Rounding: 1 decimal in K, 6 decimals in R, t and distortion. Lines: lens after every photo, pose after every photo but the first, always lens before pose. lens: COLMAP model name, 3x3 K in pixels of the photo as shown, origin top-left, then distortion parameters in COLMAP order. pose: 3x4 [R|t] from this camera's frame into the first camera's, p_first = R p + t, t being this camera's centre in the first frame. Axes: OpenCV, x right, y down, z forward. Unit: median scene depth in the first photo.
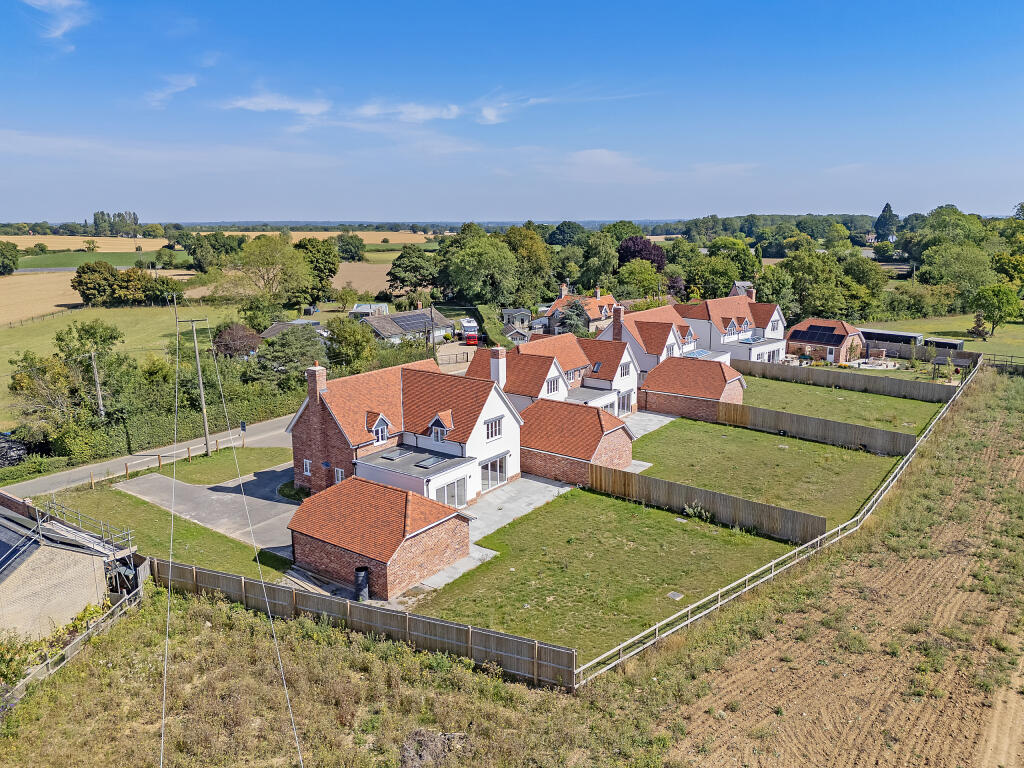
lens RADIAL K [[798.4, 0, 512.0], [0, 798.4, 384.0], [0, 0, 1]] dist [0.055029, -0.001938]
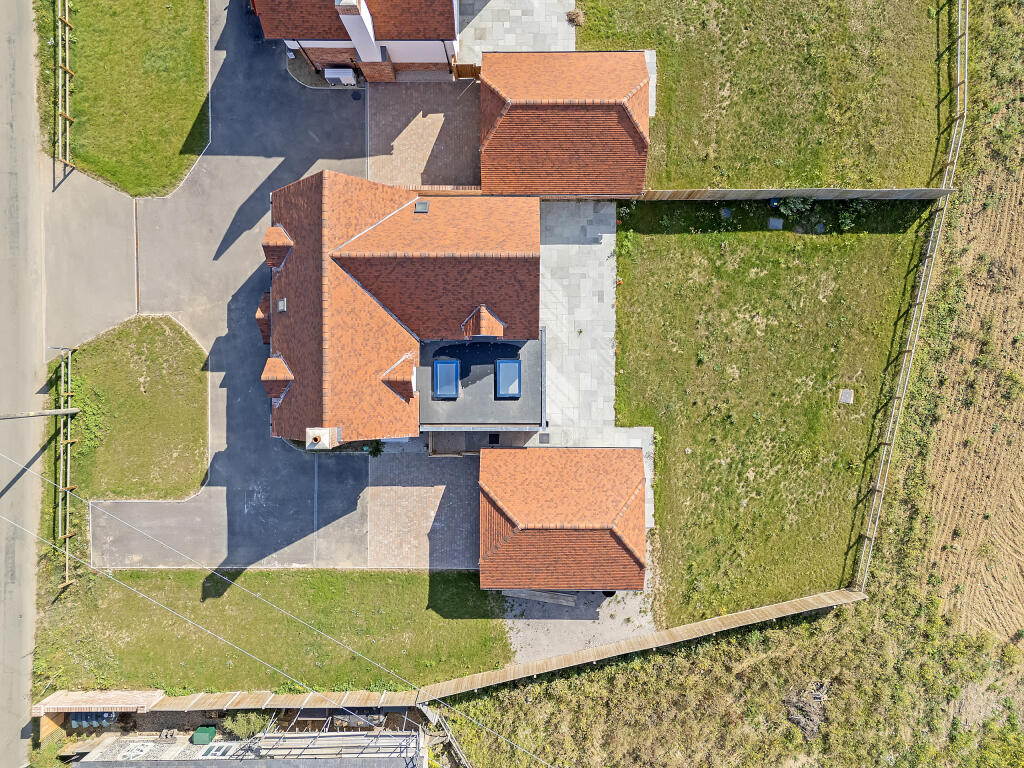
lens RADIAL K [[798.4, 0, 512.0], [0, 798.4, 384.0], [0, 0, 1]] dist [0.055029, -0.001938]
pose [[0.802206, -0.596701, -0.020341, -0.083183], [0.123165, 0.132055, 0.983561, -0.625477], [-0.584206, -0.791523, 0.179428, 0.844880]]
